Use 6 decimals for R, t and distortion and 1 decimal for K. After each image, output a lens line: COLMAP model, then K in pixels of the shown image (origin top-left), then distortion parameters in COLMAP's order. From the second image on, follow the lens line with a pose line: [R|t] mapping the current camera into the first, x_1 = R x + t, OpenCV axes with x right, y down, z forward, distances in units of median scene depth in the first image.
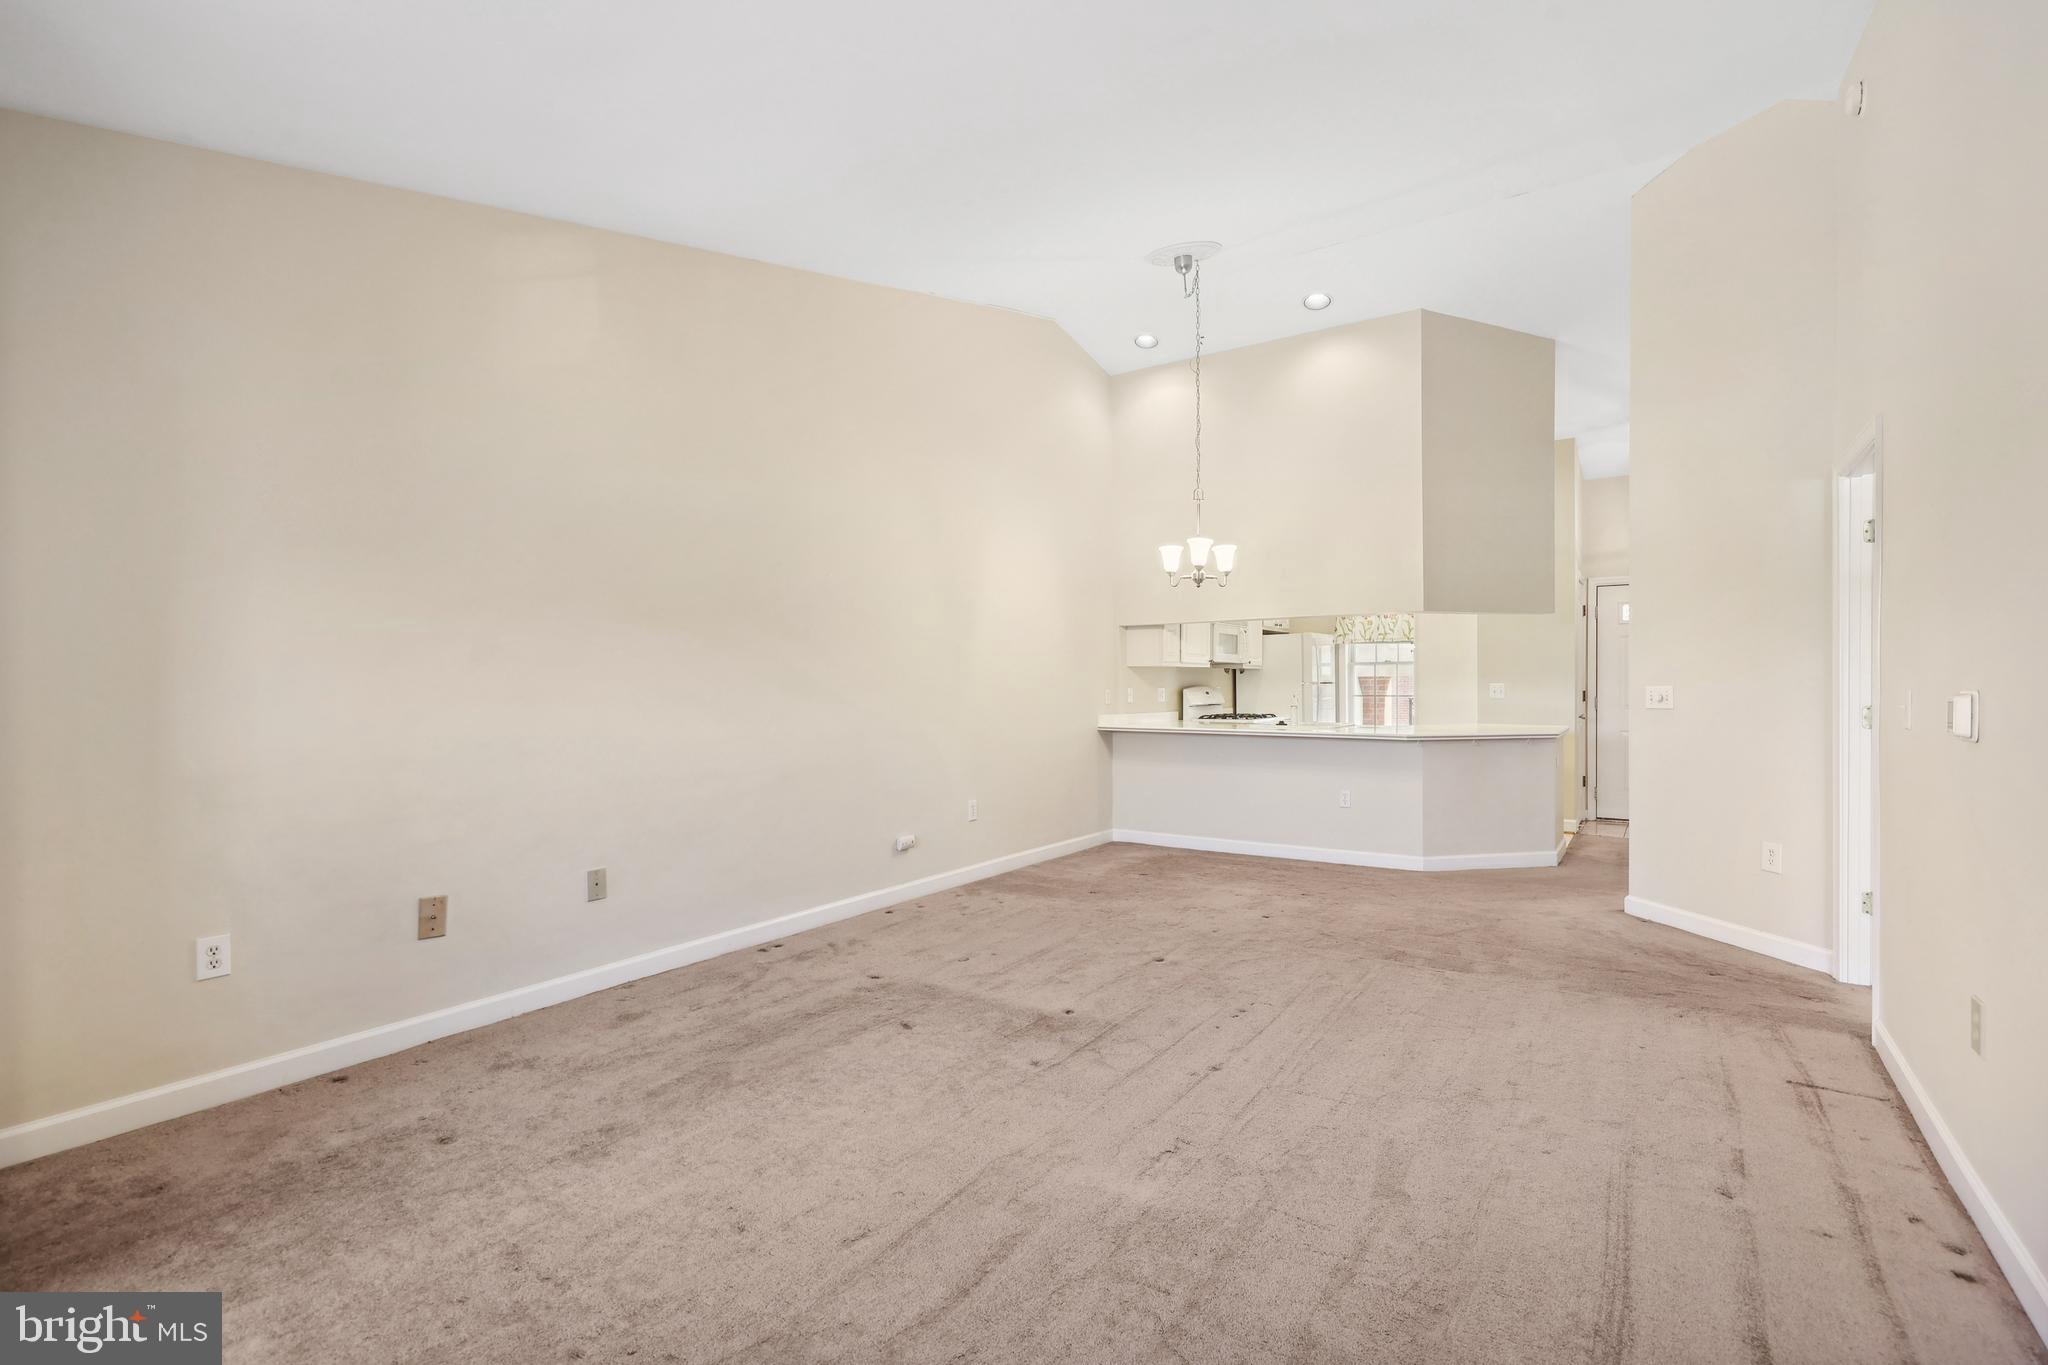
lens RADIAL K [[916.3, 0, 1024.0], [0, 916.3, 682.5], [0, 0, 1]] dist [-0.000522, -0.000089]
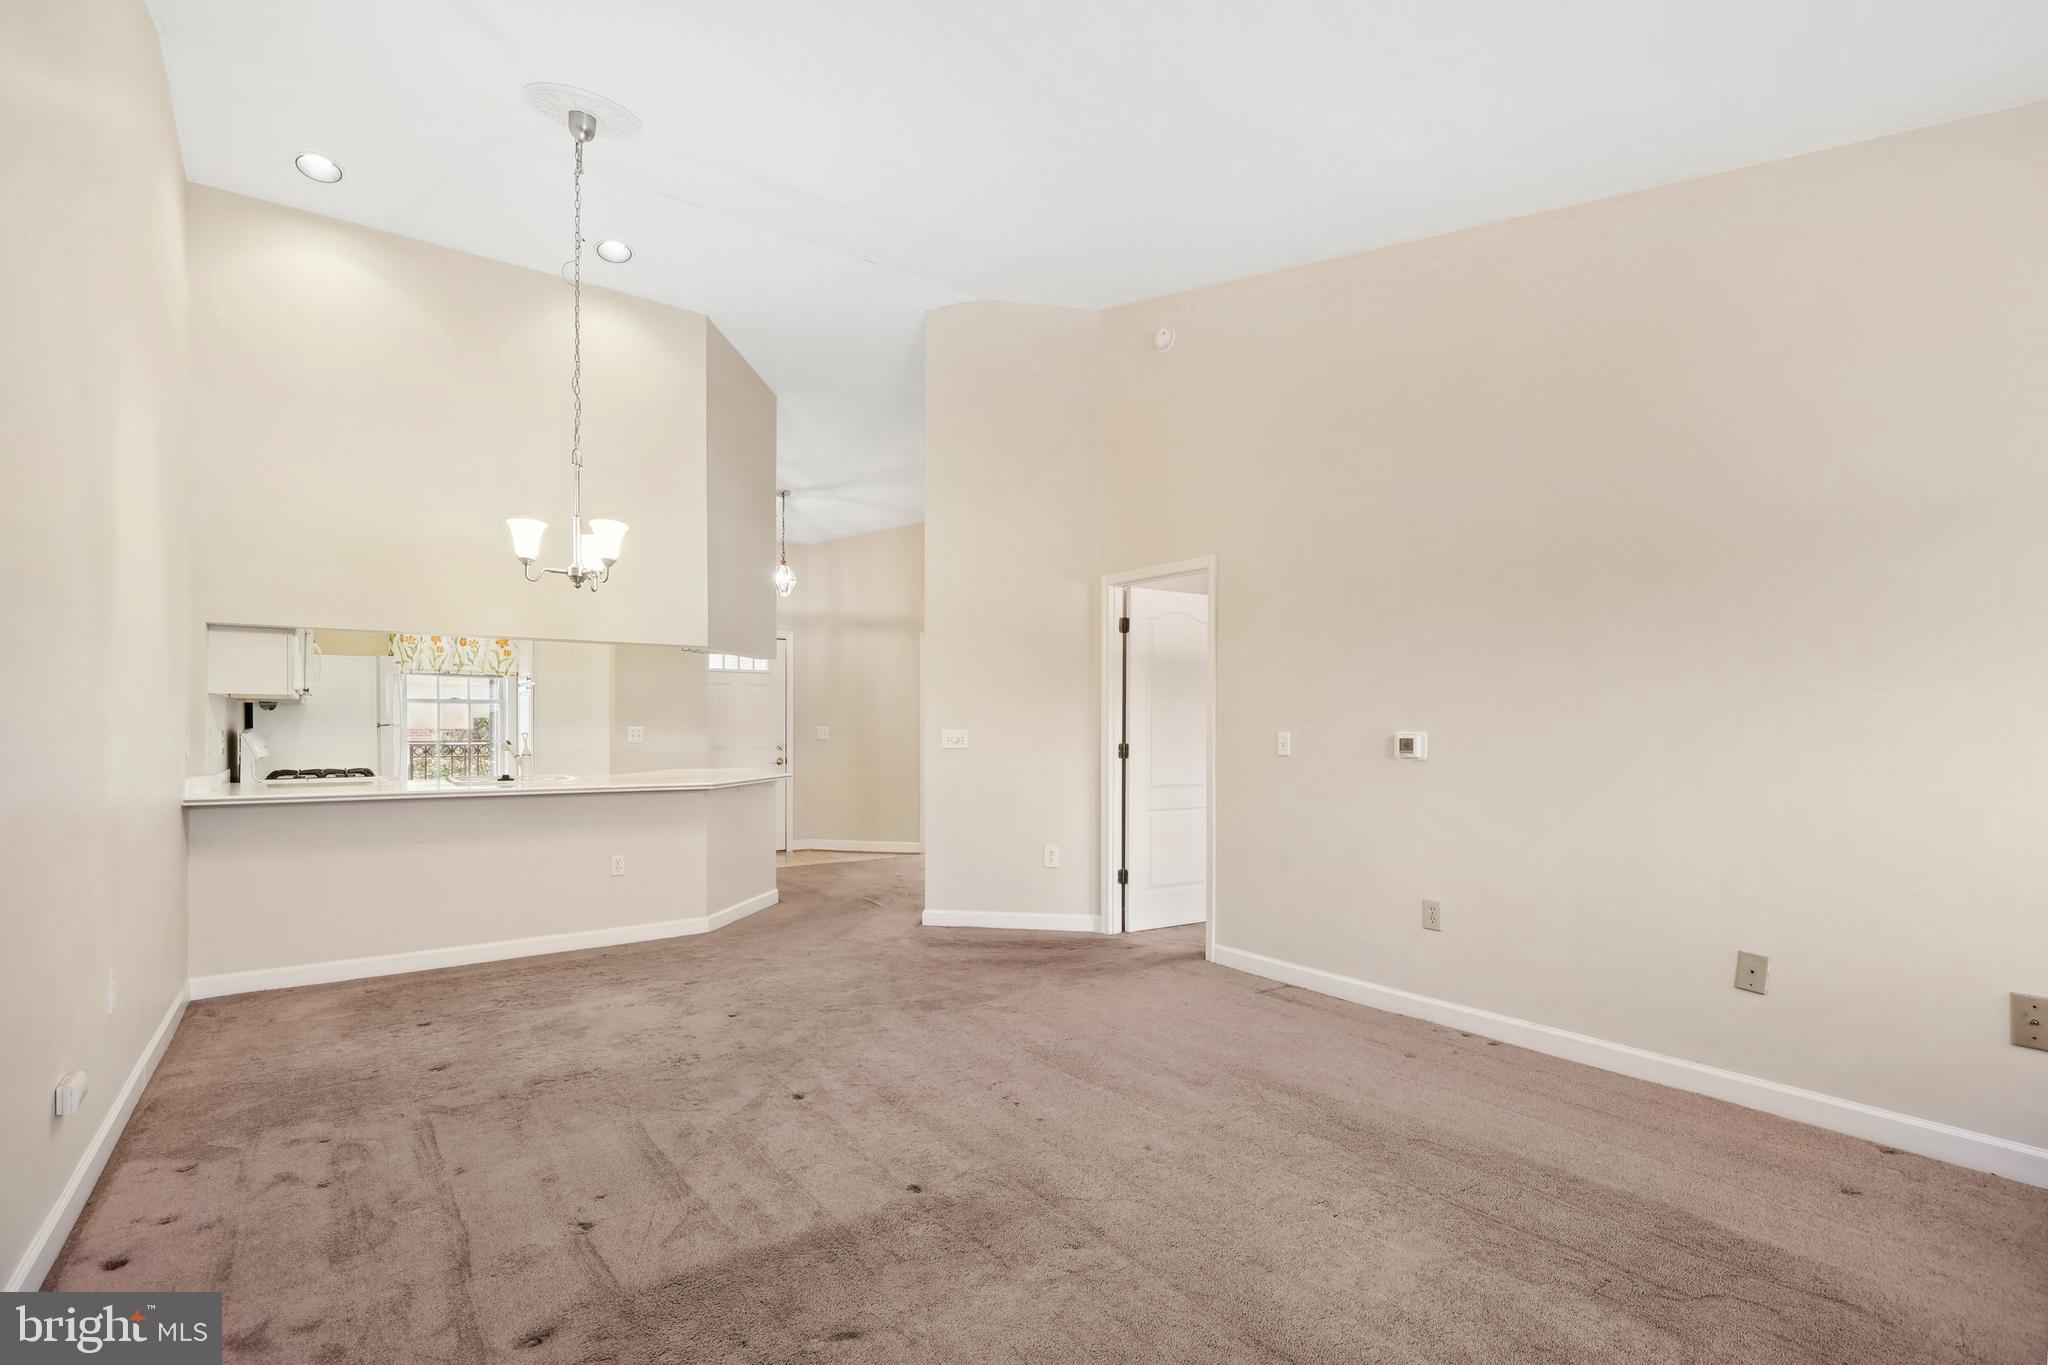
lens RADIAL K [[953.0, 0, 1026.8], [0, 953.0, 723.9], [0, 0, 1]] dist [-0.000620, -0.000223]
pose [[0.325134, 0.009459, 0.945621, -0.345837], [-0.005475, 0.999952, -0.008120, 0.004321], [-0.945652, -0.002537, 0.325171, 0.379157]]
